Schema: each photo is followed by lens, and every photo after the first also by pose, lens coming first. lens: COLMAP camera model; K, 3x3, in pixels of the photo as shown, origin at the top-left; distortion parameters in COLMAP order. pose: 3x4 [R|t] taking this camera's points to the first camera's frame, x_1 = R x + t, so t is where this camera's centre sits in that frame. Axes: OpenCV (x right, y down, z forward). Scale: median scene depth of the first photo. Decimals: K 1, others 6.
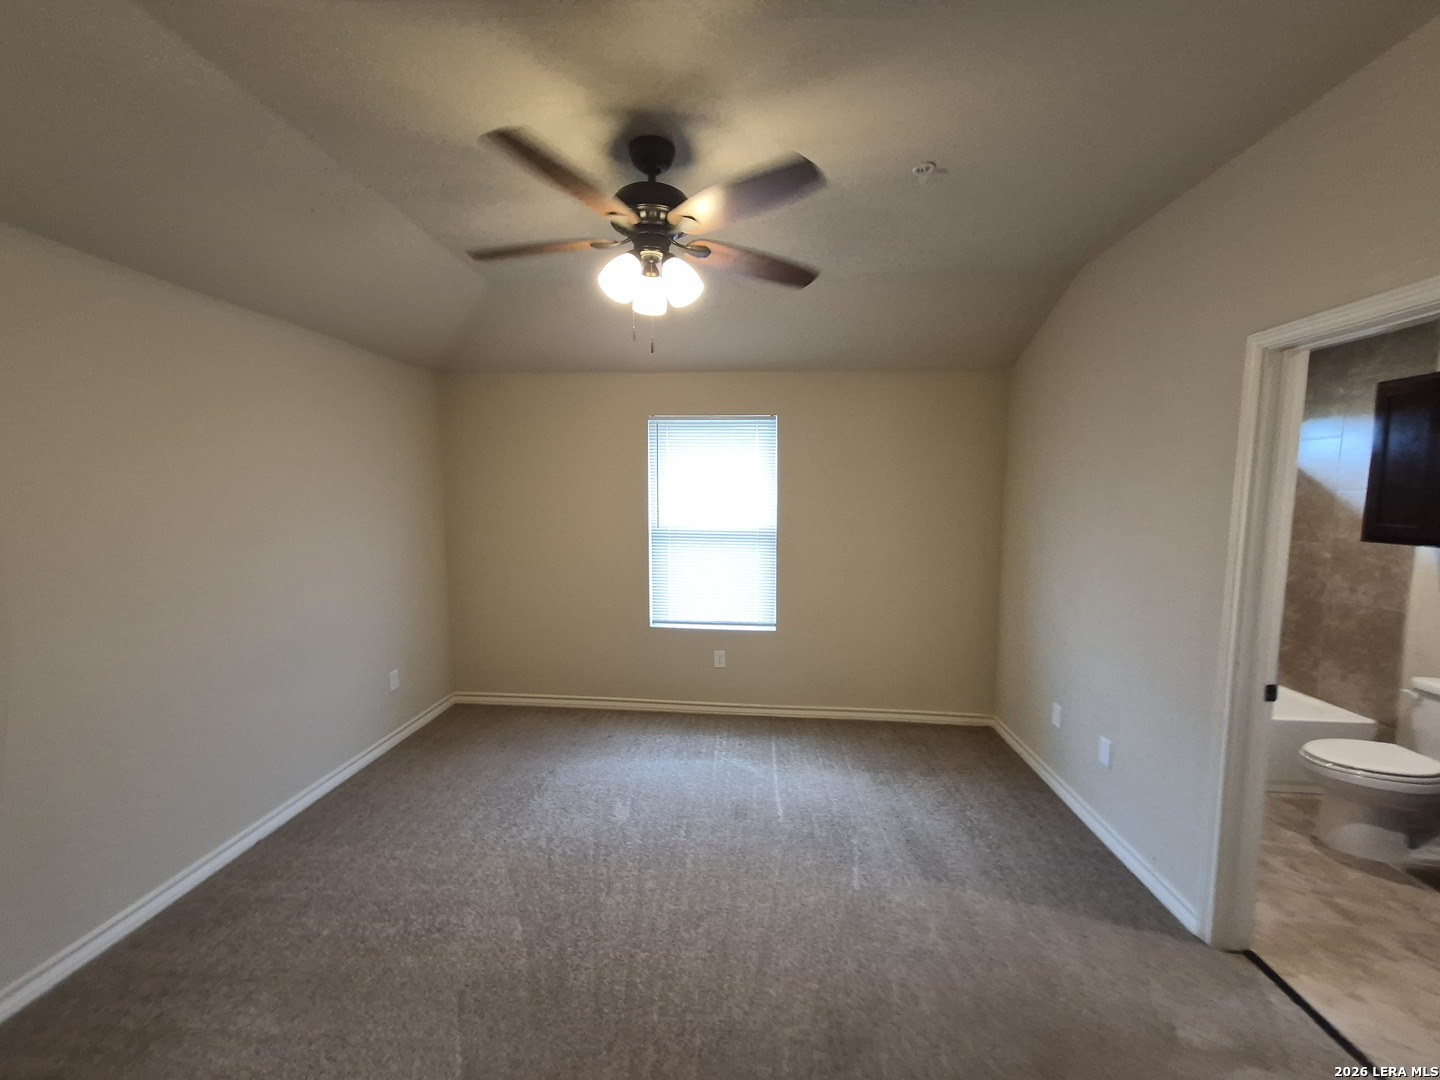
lens RADIAL K [[582.9, 0, 720.0], [0, 582.9, 540.0], [0, 0, 1]] dist [0.000743, 0.000070]
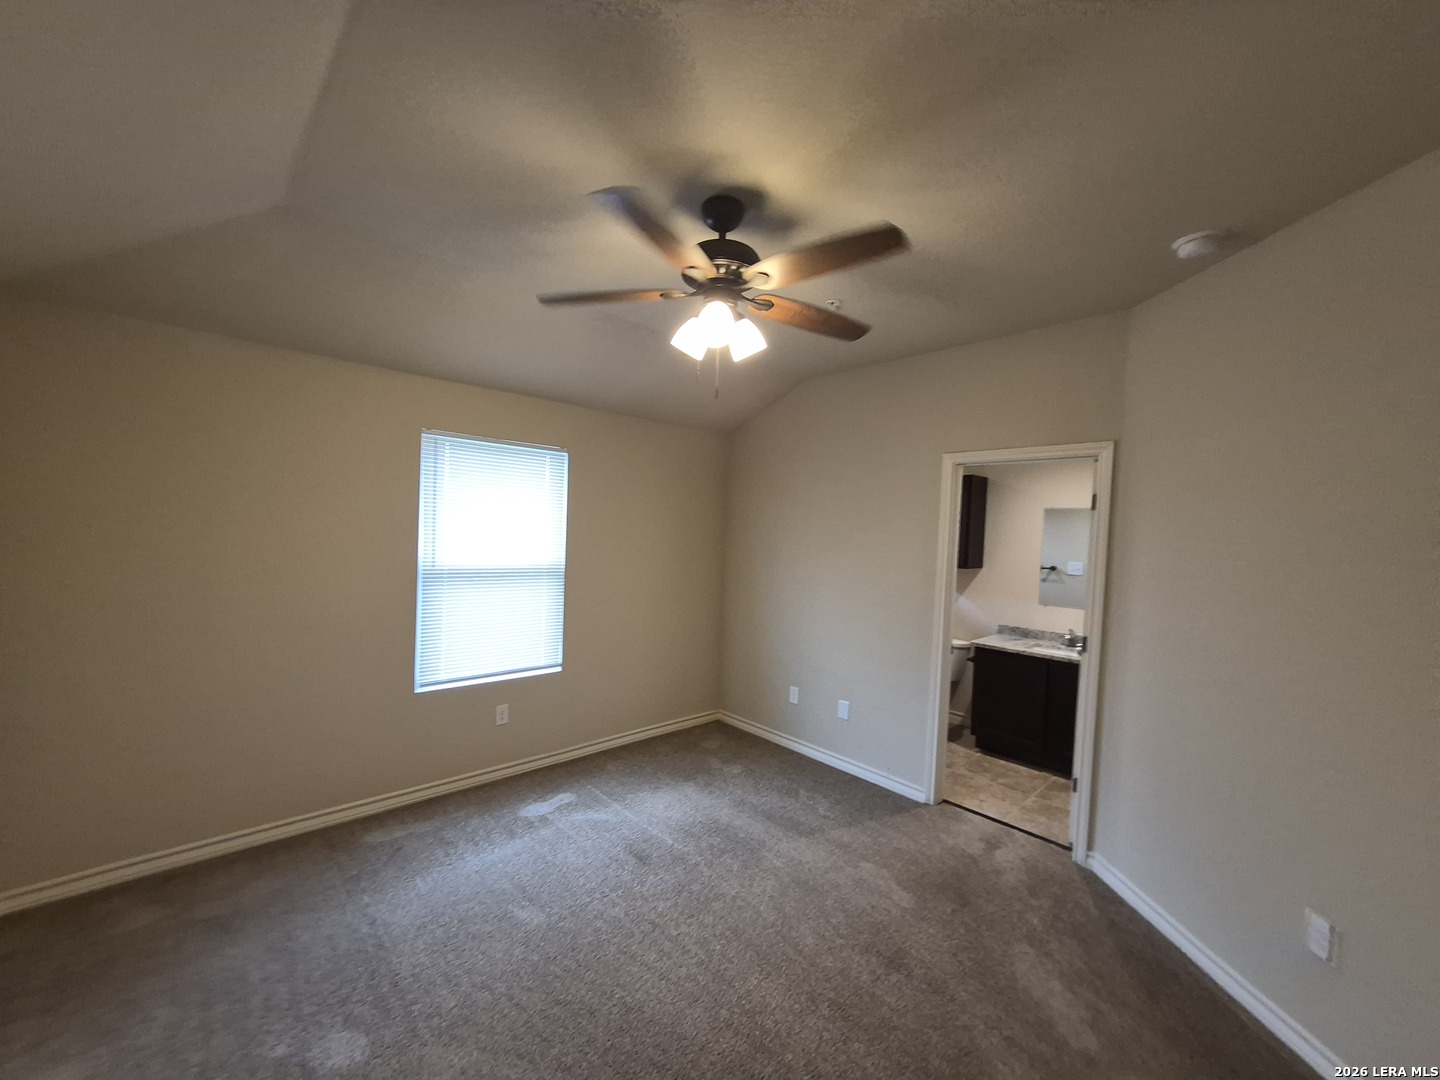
lens RADIAL K [[565.7, 0, 711.3], [0, 565.7, 544.0], [0, 0, 1]] dist [0.002169, -0.000242]
pose [[0.662221, 0.005918, 0.749285, -0.515736], [0.032912, 0.998774, -0.036976, -0.012200], [-0.748586, 0.049147, 0.661214, 0.225180]]
